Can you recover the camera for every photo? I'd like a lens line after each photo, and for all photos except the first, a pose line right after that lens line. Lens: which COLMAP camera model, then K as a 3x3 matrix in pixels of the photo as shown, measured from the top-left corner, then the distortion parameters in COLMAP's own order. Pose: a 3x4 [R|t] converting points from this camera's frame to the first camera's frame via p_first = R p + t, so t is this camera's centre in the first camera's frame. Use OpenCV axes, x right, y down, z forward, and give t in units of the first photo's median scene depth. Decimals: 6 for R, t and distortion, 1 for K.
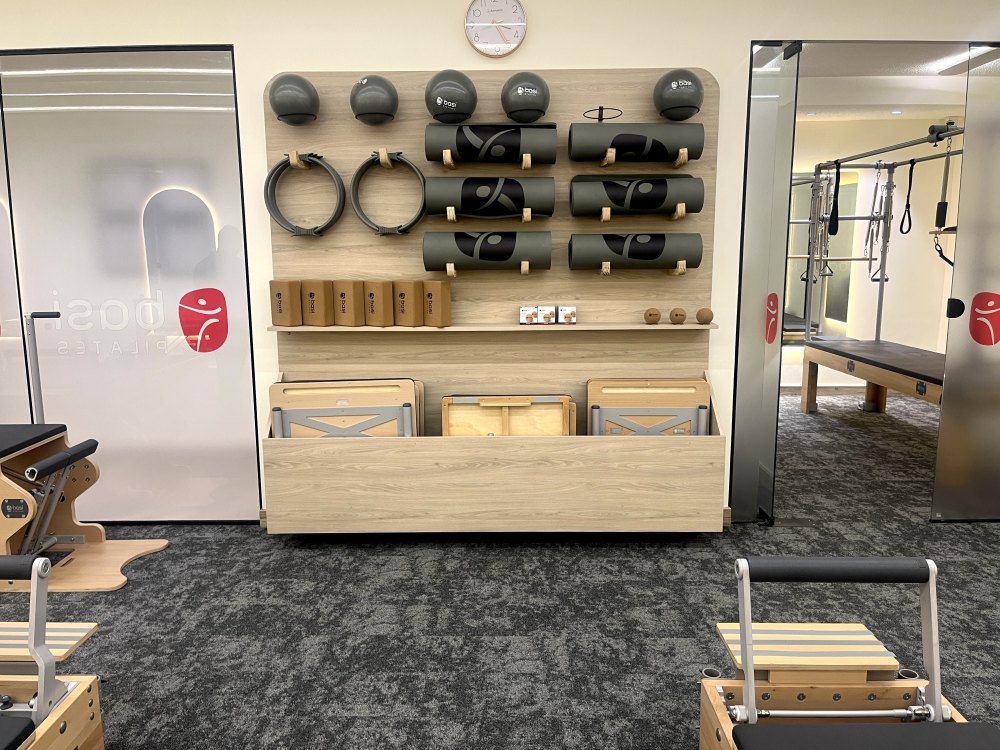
lens RADIAL K [[752.7, 0, 500.0], [0, 752.7, 375.0], [0, 0, 1]] dist [0.080505, -0.101131]
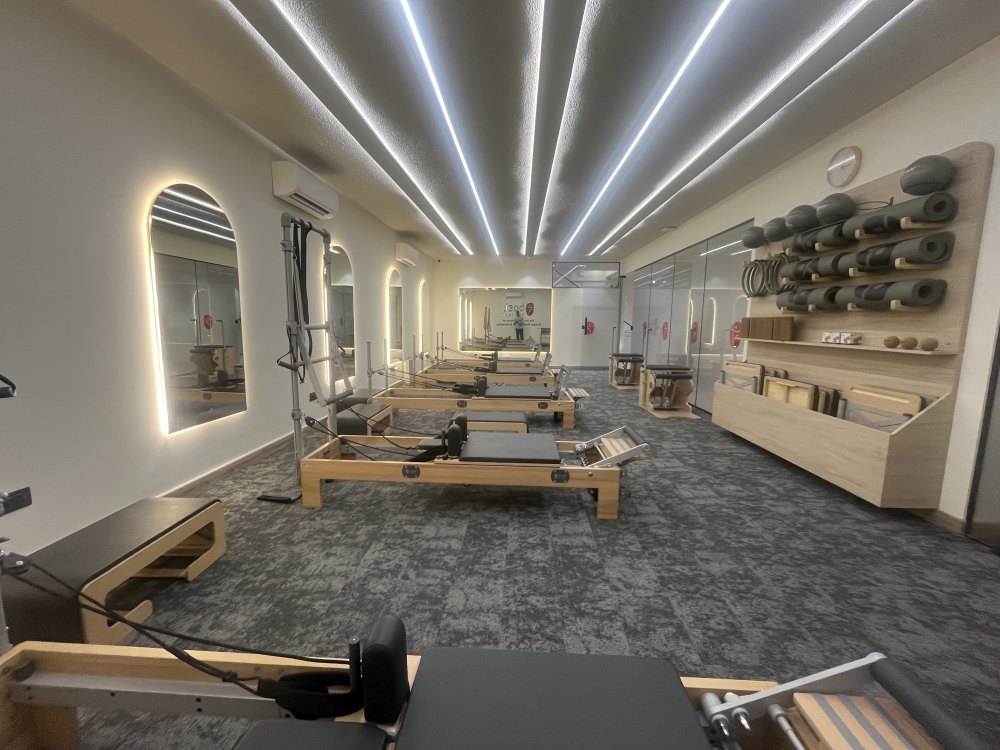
lens RADIAL K [[407.3, 0, 500.0], [0, 407.3, 375.0], [0, 0, 1]] dist [-0.000428, 0.000038]
pose [[-0.038599, 0.132999, -0.990364, 1.060949], [-0.171790, 0.975463, 0.137693, 0.000659], [0.984377, 0.175450, -0.014804, 0.355185]]
